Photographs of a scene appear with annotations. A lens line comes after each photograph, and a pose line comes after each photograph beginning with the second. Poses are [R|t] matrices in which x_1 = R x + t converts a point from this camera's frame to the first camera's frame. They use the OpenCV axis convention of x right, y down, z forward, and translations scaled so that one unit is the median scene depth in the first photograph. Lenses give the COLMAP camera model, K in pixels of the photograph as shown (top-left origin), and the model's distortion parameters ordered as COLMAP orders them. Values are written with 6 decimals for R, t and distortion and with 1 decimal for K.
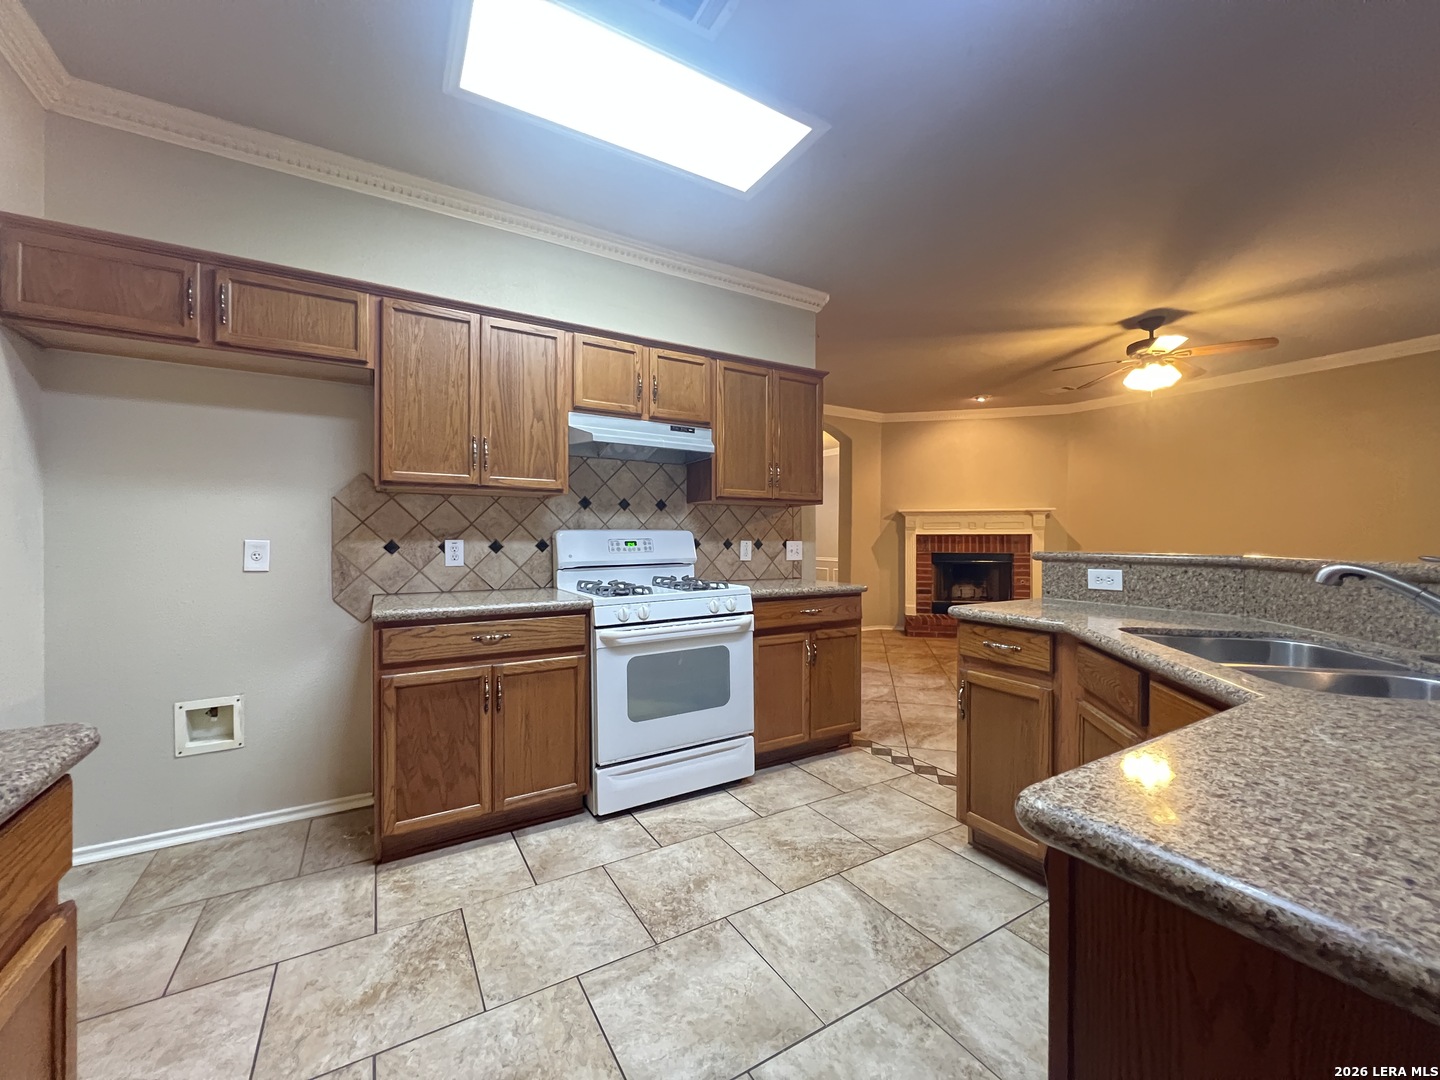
lens RADIAL K [[575.1, 0, 713.6], [0, 575.1, 541.1], [0, 0, 1]] dist [-0.005409, -0.000056]
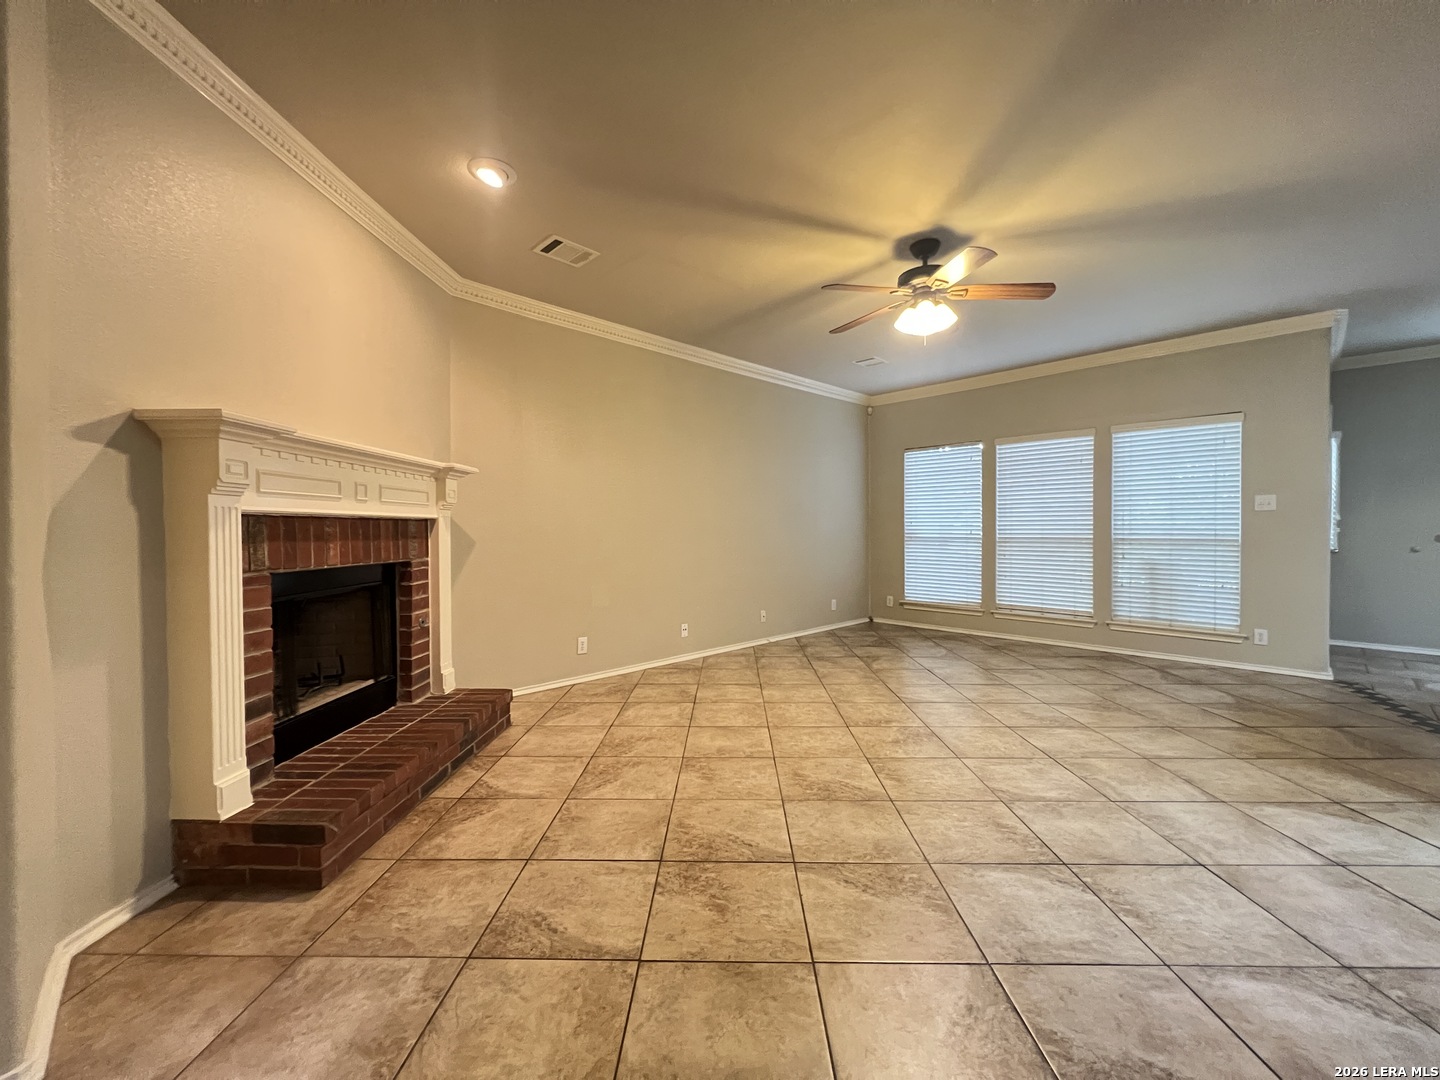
lens RADIAL K [[575.1, 0, 719.4], [0, 575.1, 541.6], [0, 0, 1]] dist [-0.005409, -0.000056]
pose [[-0.227072, -0.020114, 0.973670, 0.034482], [0.008970, 0.999701, 0.022744, -0.001469], [-0.973837, 0.013898, -0.226824, 0.870150]]
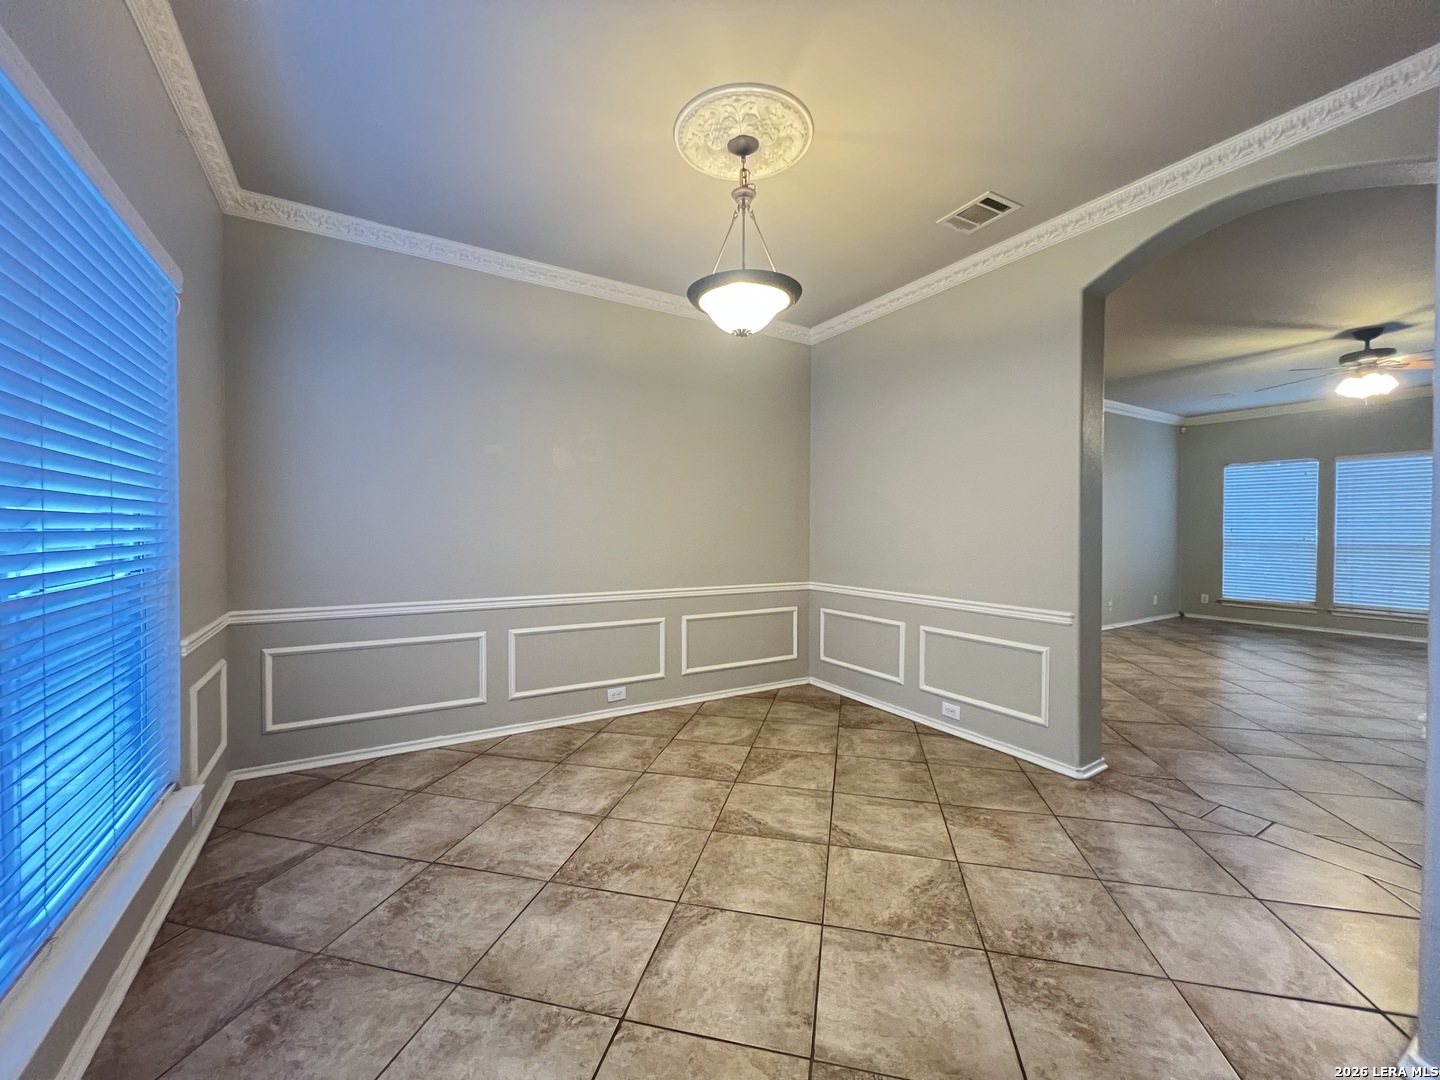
lens RADIAL K [[577.1, 0, 717.4], [0, 577.1, 536.9], [0, 0, 1]] dist [-0.002980, 0.001136]
pose [[-0.013129, -0.015249, 0.999798, -0.178678], [0.002830, 0.999879, 0.015288, -0.014116], [-0.999910, 0.003030, -0.013085, 1.330233]]
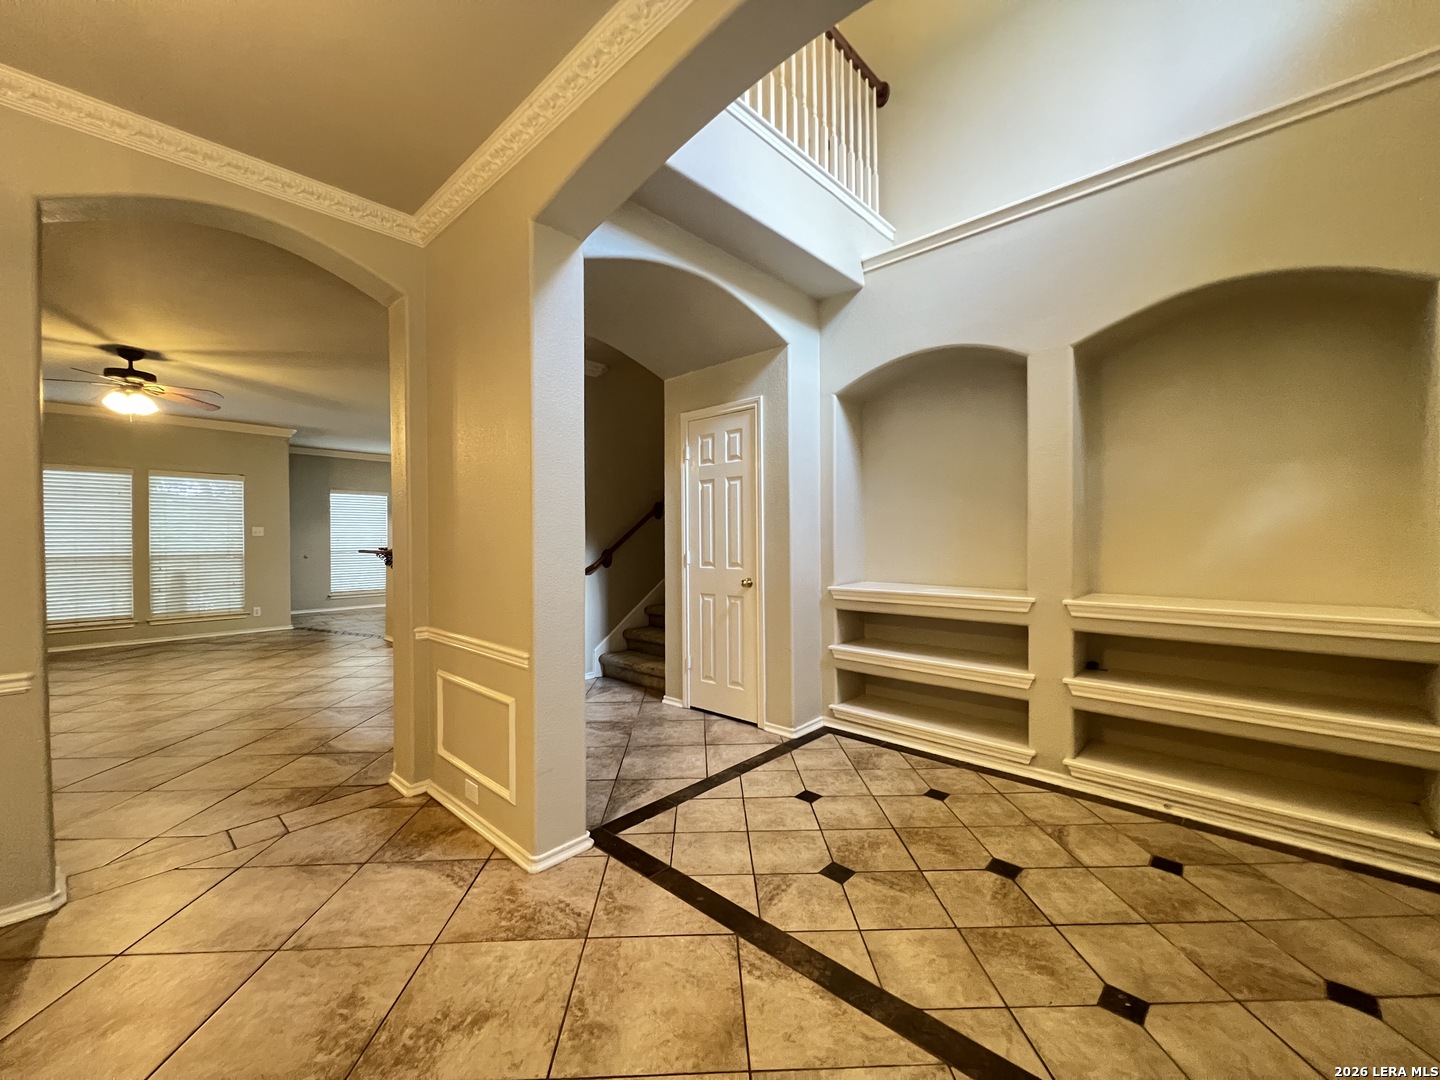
lens RADIAL K [[577.1, 0, 717.9], [0, 577.1, 538.2], [0, 0, 1]] dist [-0.002980, 0.001136]
pose [[-0.959554, 0.005379, -0.281475, -0.008374], [0.003442, 0.999967, 0.007377, -0.017810], [0.281505, 0.006110, -0.959540, 1.429258]]
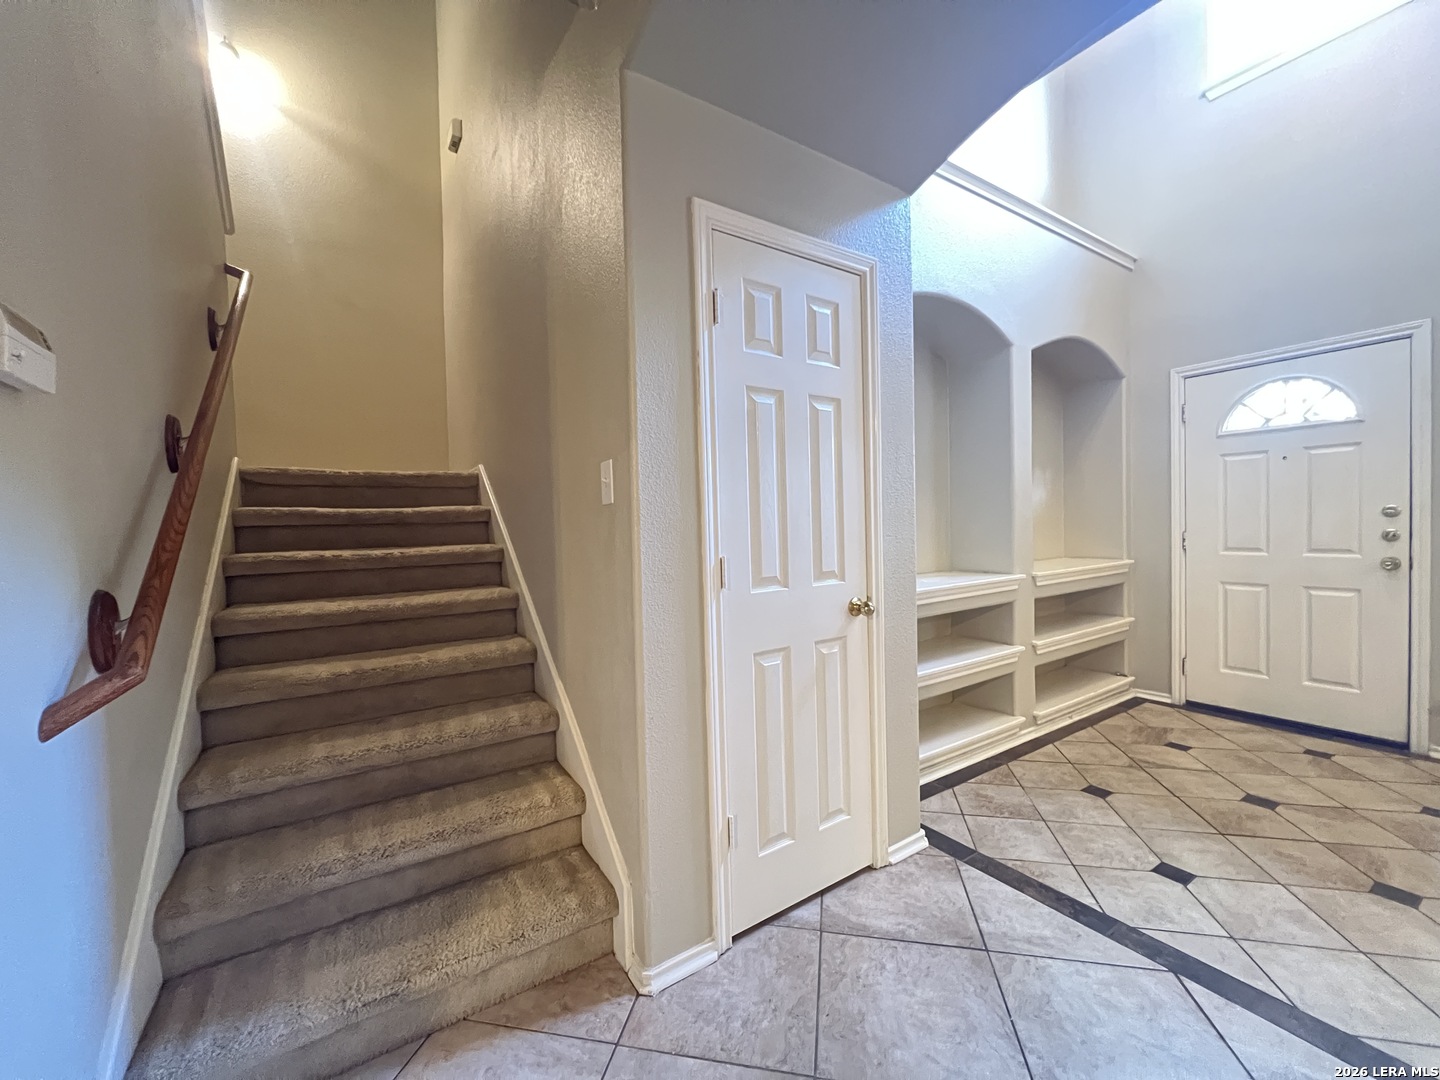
lens RADIAL K [[575.1, 0, 720.1], [0, 575.1, 538.4], [0, 0, 1]] dist [-0.005409, -0.000056]
pose [[0.045227, 0.020432, -0.998768, 0.089434], [0.019183, 0.999589, 0.021318, -0.012459], [0.998793, -0.020124, 0.044817, 0.834596]]
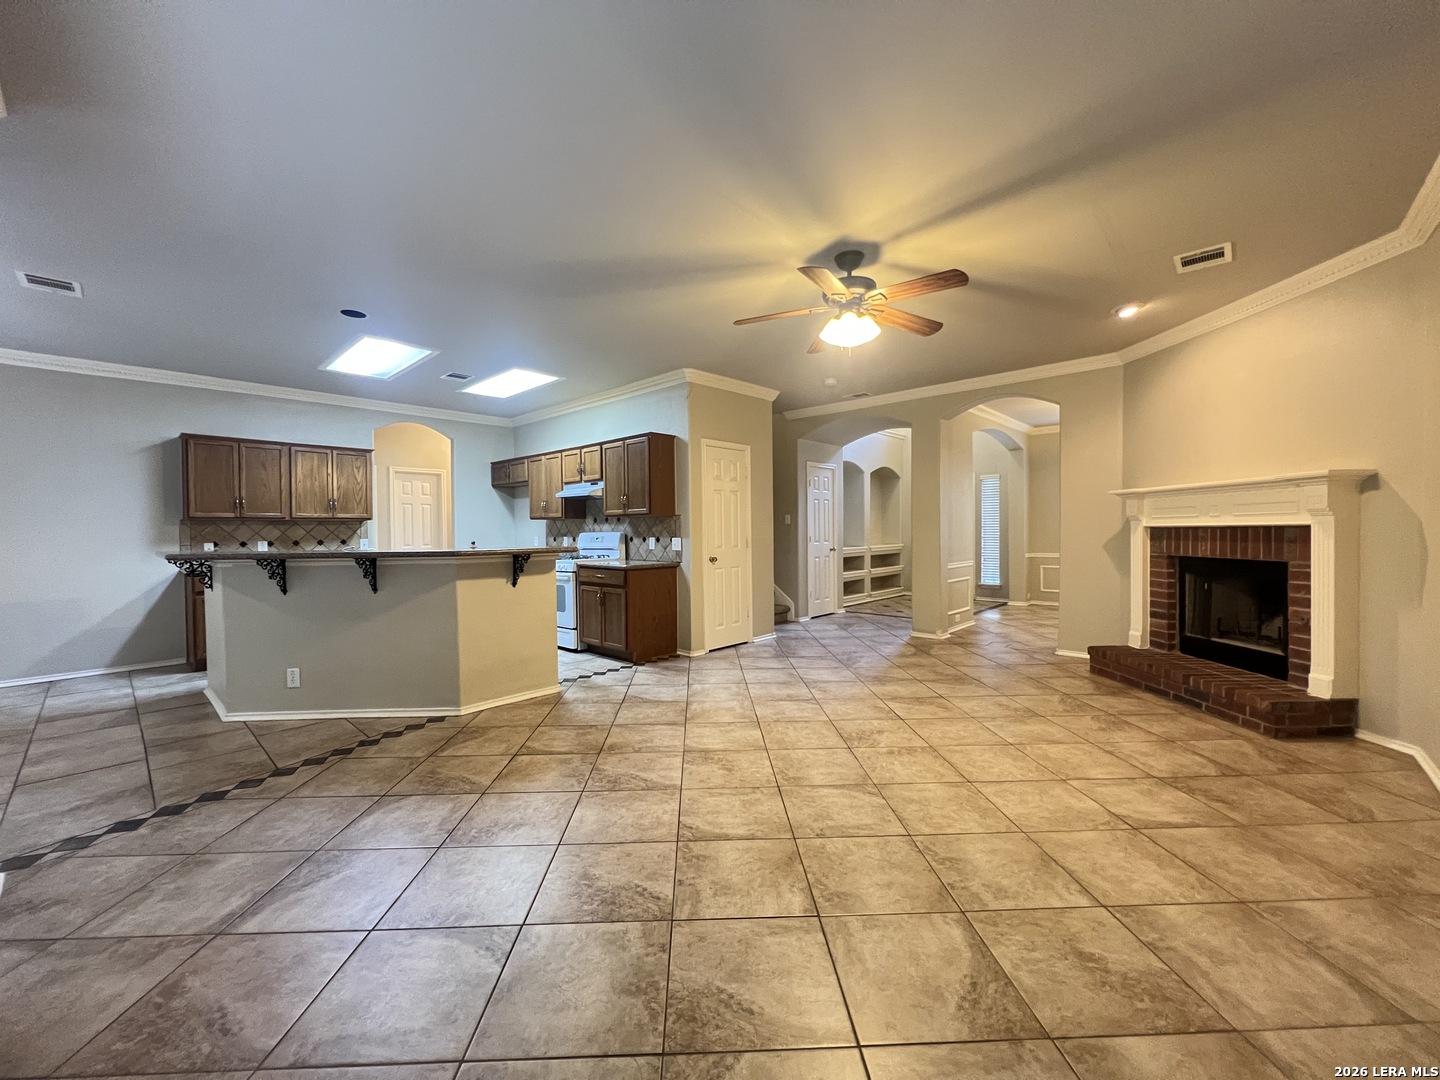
lens RADIAL K [[577.1, 0, 720.6], [0, 577.1, 539.1], [0, 0, 1]] dist [-0.002980, 0.001136]
pose [[0.283836, 0.010440, -0.958816, 0.879250], [0.004883, 0.999912, 0.012332, -0.008055], [0.958861, -0.008182, 0.283760, 0.360658]]
